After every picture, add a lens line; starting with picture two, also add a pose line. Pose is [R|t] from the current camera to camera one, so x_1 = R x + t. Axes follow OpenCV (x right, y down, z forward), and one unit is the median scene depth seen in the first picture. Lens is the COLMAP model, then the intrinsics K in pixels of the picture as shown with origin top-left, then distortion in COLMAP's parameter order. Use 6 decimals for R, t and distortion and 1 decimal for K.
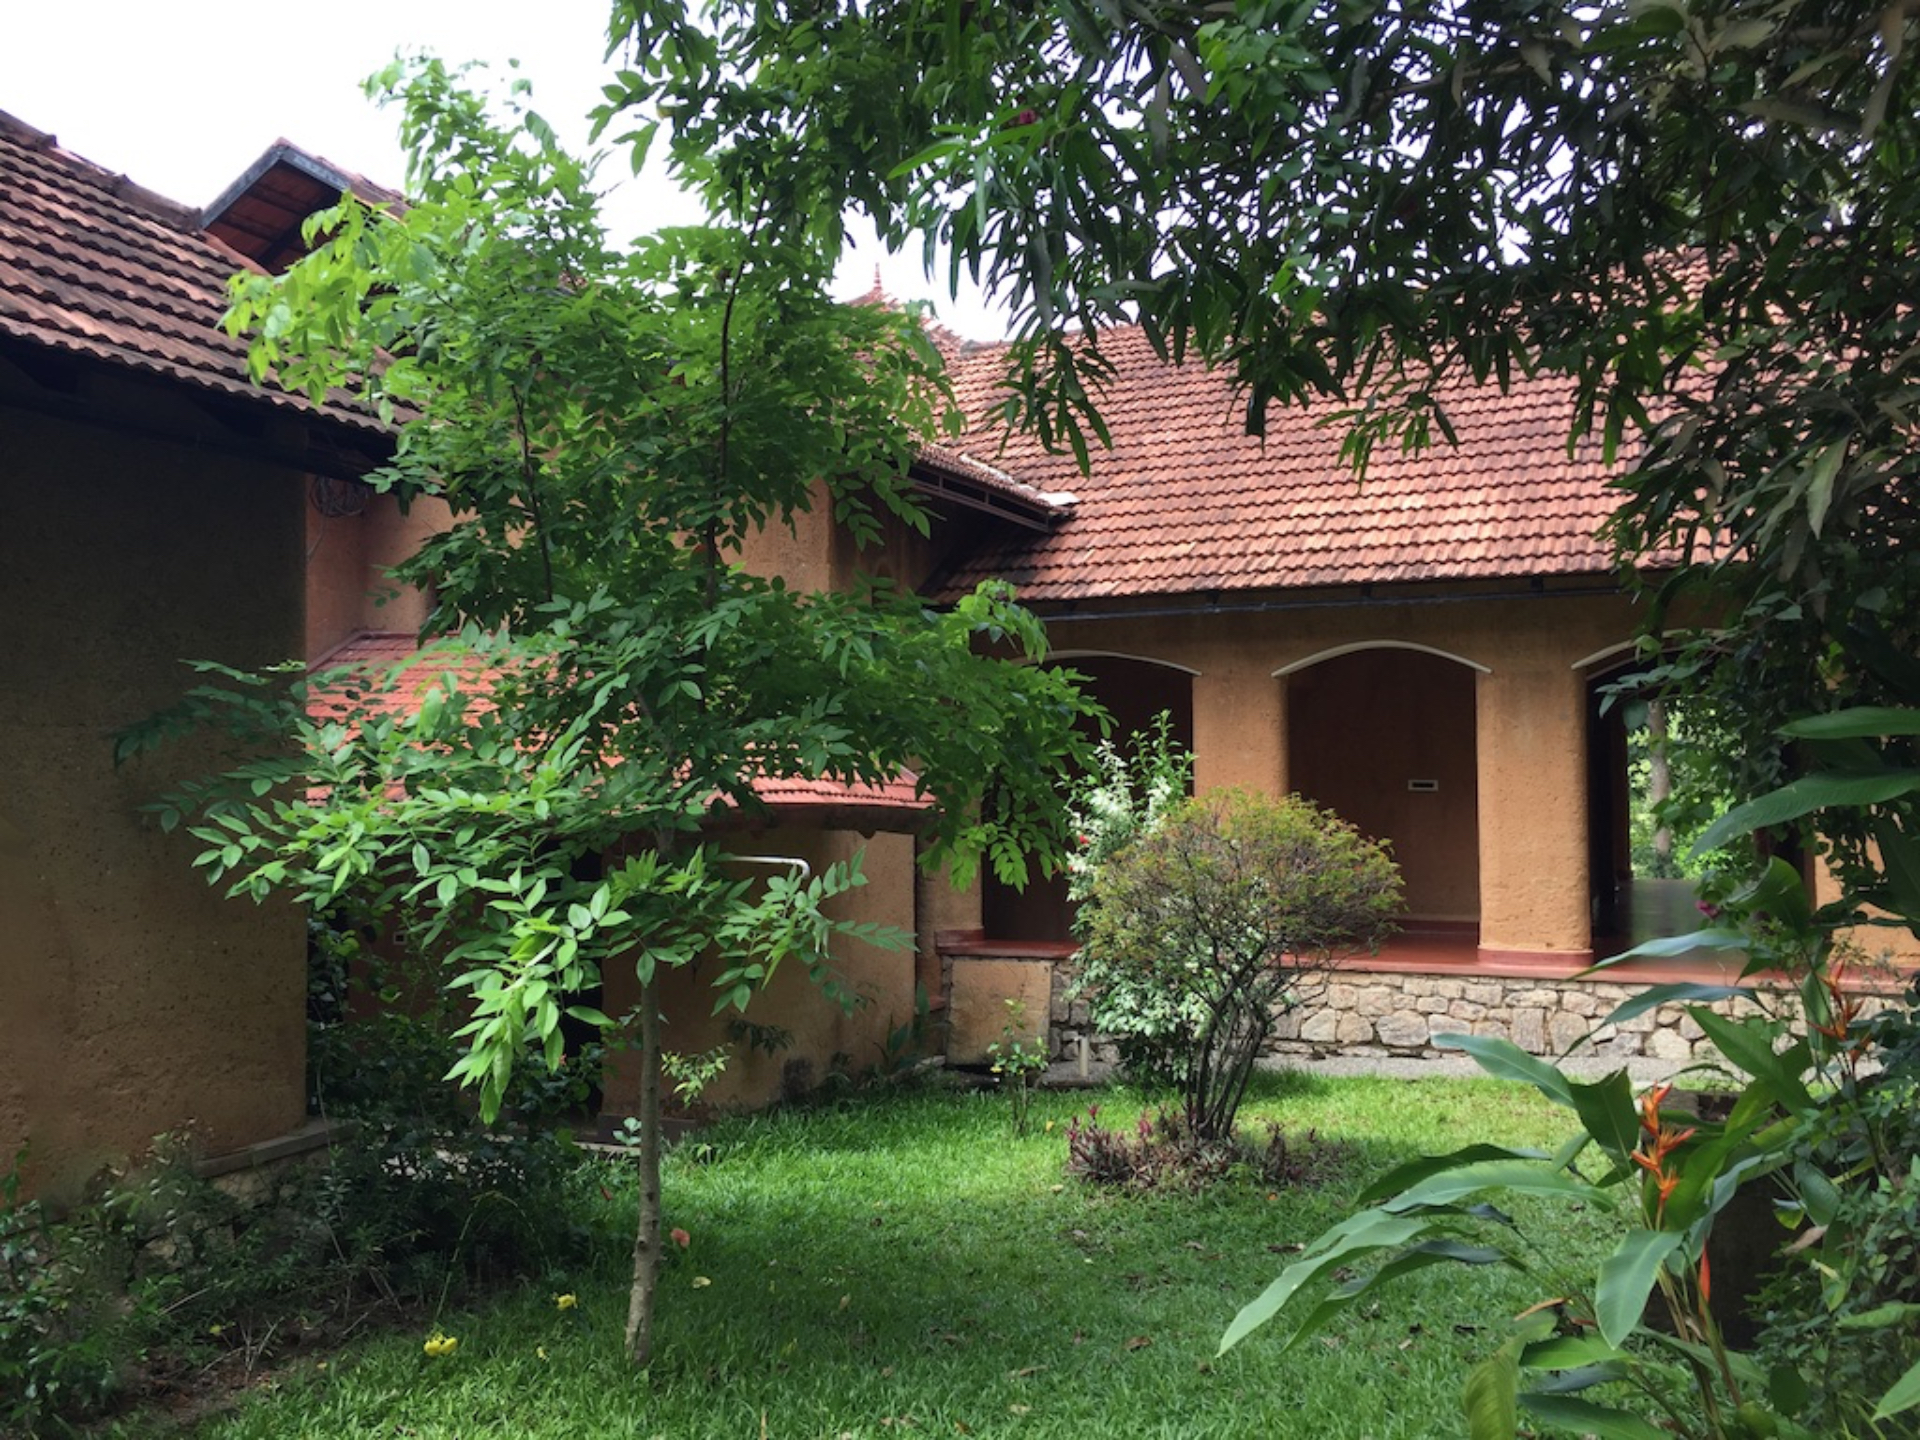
lens RADIAL K [[1643.4, 0, 960.0], [0, 1643.4, 720.0], [0, 0, 1]] dist [0.076212, -0.106837]
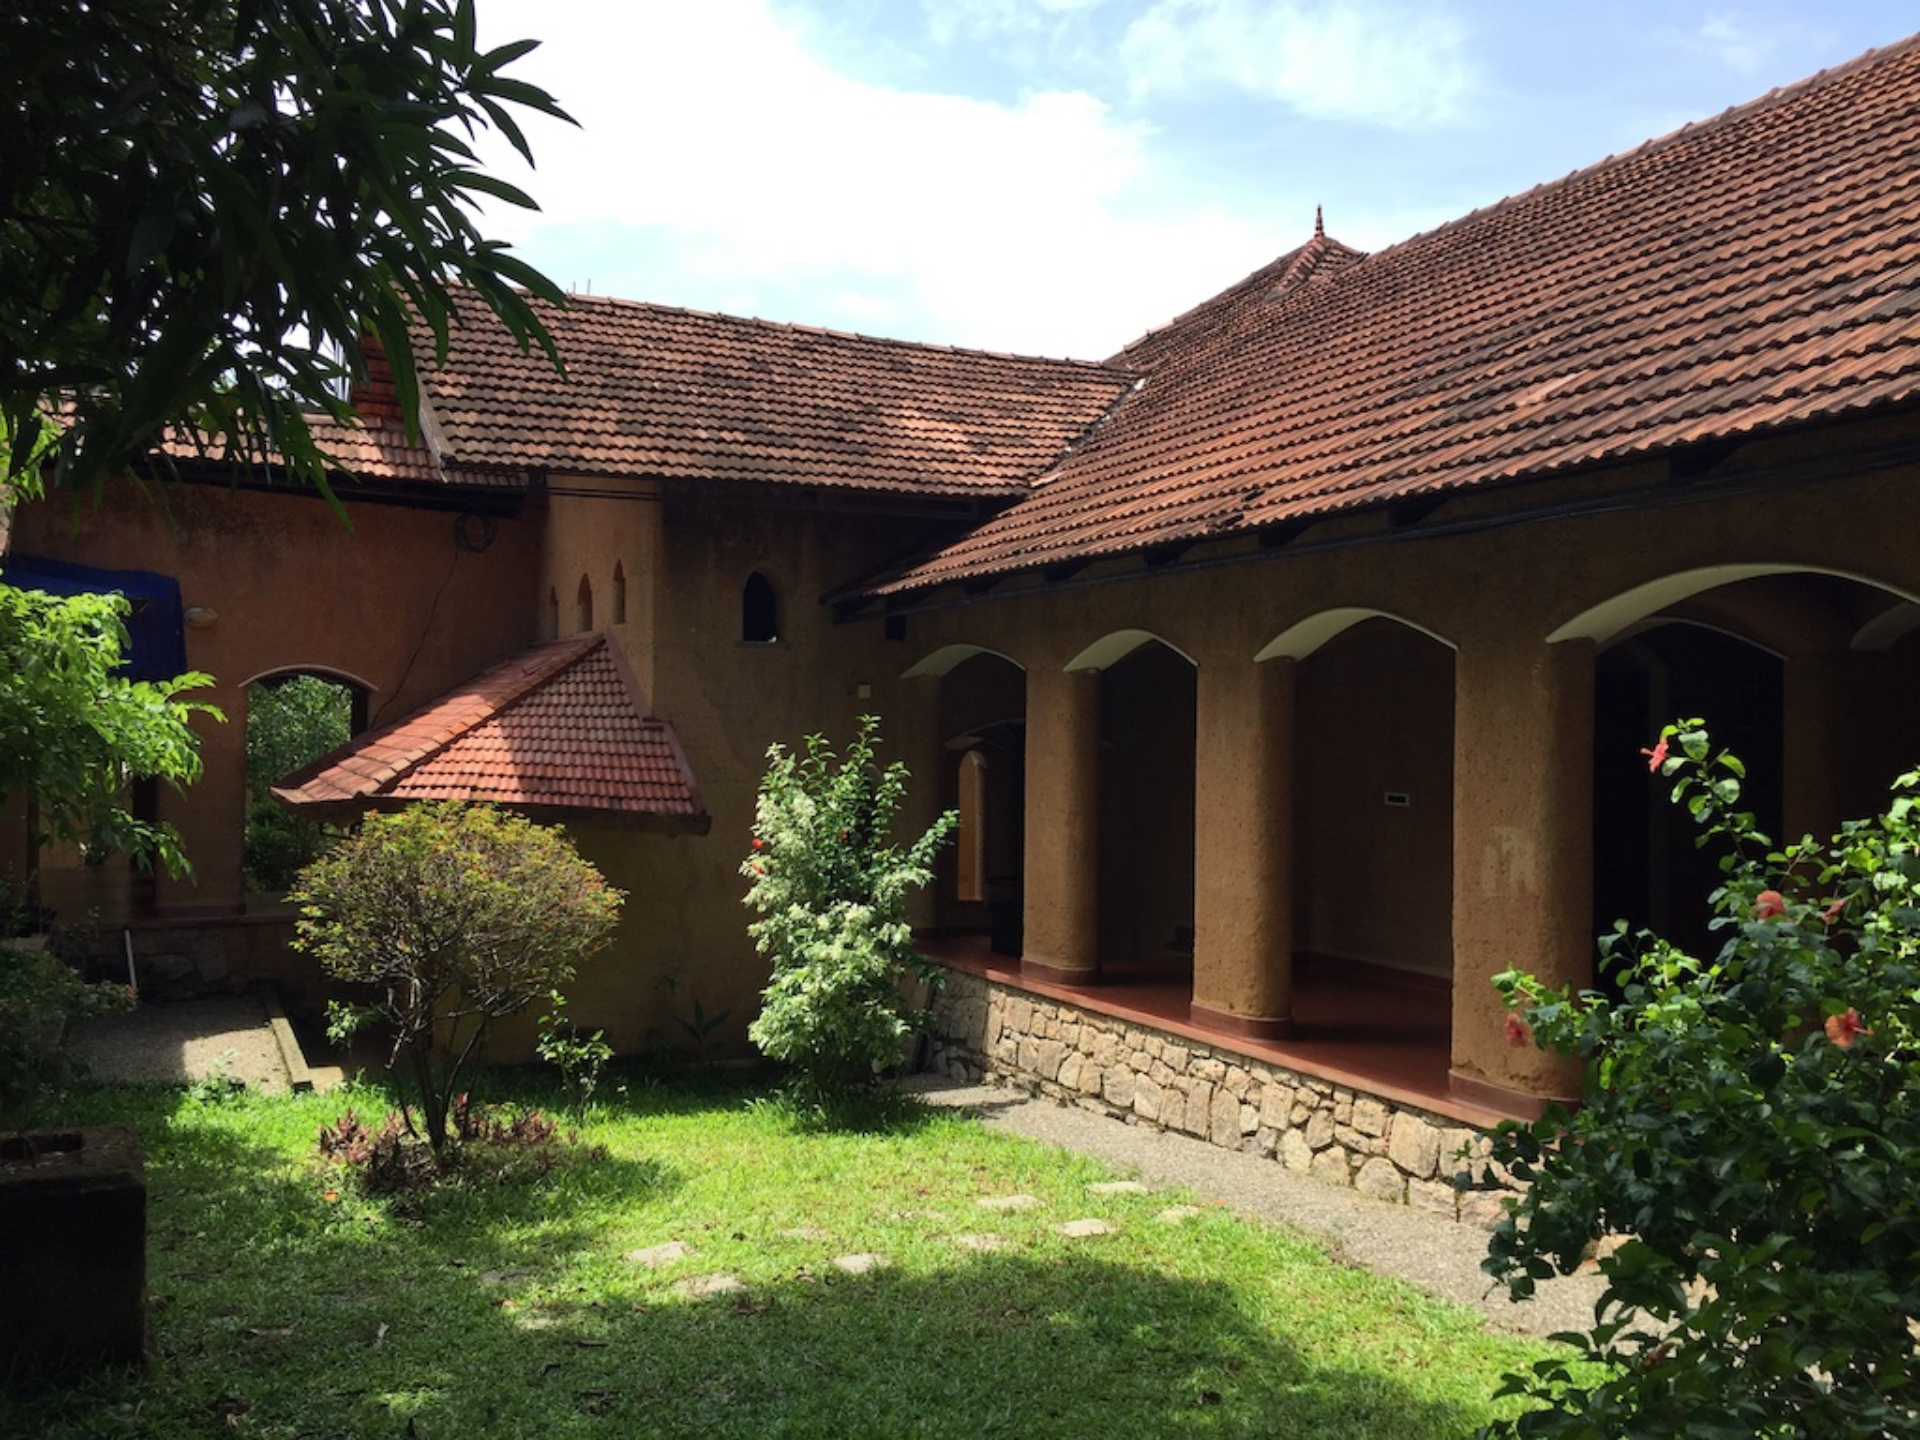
lens RADIAL K [[1643.4, 0, 960.0], [0, 1643.4, 720.0], [0, 0, 1]] dist [0.076212, -0.106837]
pose [[0.758178, 0.003509, -0.652039, 0.758332], [0.010037, 0.999804, 0.017052, -0.017356], [0.651971, -0.019473, 0.757994, 0.302782]]
